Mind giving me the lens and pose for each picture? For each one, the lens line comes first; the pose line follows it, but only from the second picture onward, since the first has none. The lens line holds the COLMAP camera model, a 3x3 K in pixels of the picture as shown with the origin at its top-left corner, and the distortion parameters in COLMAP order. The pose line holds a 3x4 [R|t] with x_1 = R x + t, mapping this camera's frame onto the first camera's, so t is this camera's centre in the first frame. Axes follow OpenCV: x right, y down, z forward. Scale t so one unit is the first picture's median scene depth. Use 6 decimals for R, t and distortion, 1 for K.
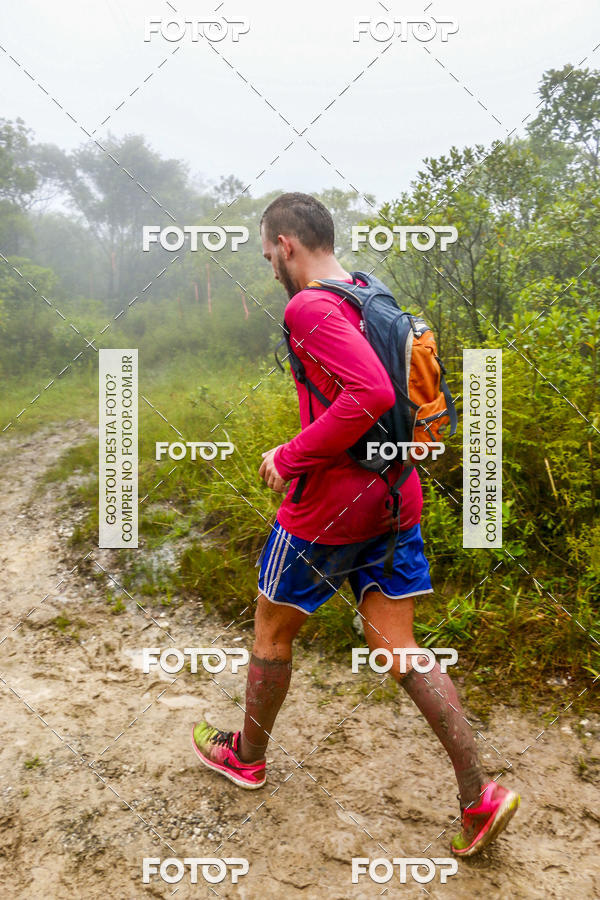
lens RADIAL K [[827.2, 0, 304.9], [0, 827.2, 450.2], [0, 0, 1]] dist [-0.156810, 0.210032]
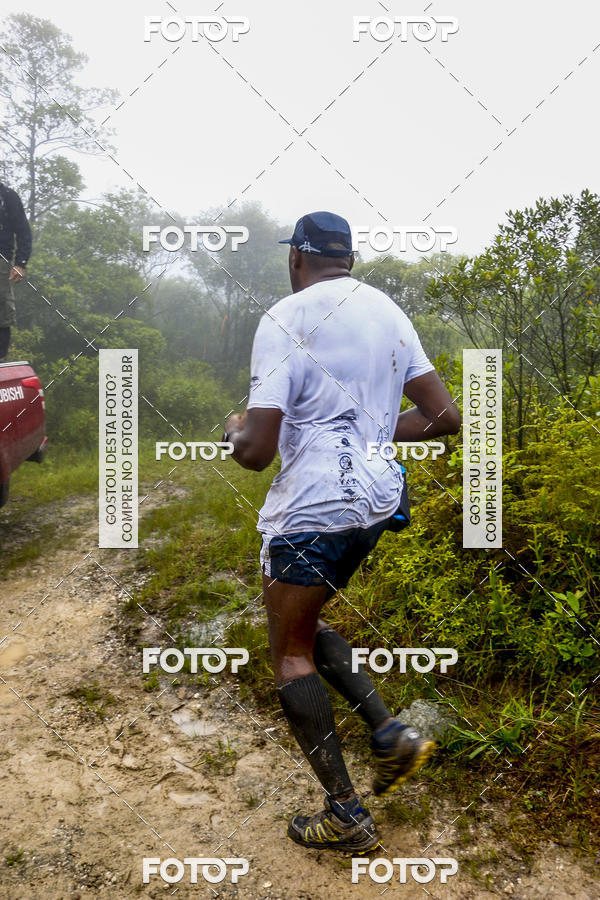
lens RADIAL K [[827.2, 0, 304.9], [0, 827.2, 450.2], [0, 0, 1]] dist [-0.156810, 0.210032]
pose [[0.988030, 0.025909, -0.152069, 0.088250], [-0.037946, 0.996325, -0.076792, -0.009491], [0.149520, 0.081643, 0.985382, 0.099619]]
